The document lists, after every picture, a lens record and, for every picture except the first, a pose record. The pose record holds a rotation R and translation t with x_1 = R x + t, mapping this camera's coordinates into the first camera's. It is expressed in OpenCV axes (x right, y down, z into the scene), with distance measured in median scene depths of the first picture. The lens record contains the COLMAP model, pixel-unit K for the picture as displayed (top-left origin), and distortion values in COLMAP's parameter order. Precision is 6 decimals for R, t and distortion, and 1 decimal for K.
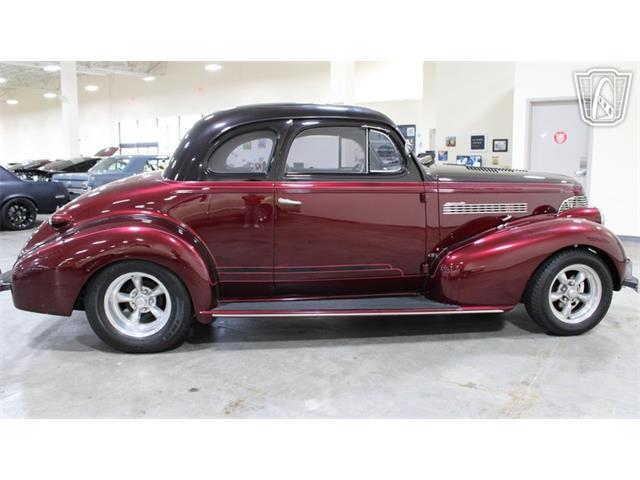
lens RADIAL K [[509.5, 0, 320.0], [0, 509.5, 240.0], [0, 0, 1]] dist [-0.146509, 0.129934]
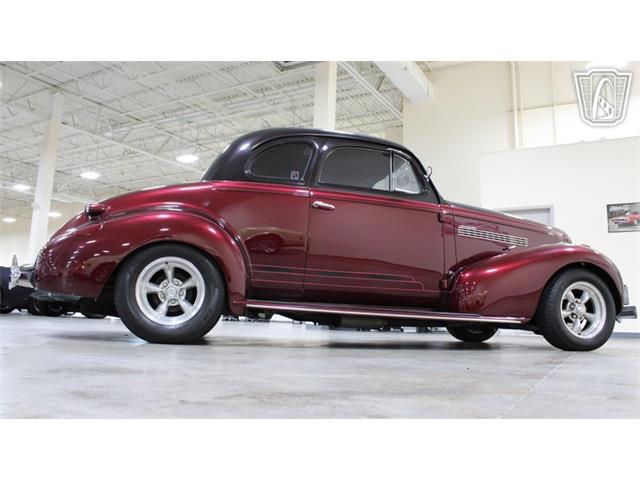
lens RADIAL K [[509.5, 0, 320.0], [0, 509.5, 240.0], [0, 0, 1]] dist [-0.146509, 0.129934]
pose [[0.994380, 0.050104, 0.093261, -0.160769], [-0.021417, 0.957907, -0.286277, 0.292377], [-0.103679, 0.282671, 0.953597, 0.003125]]
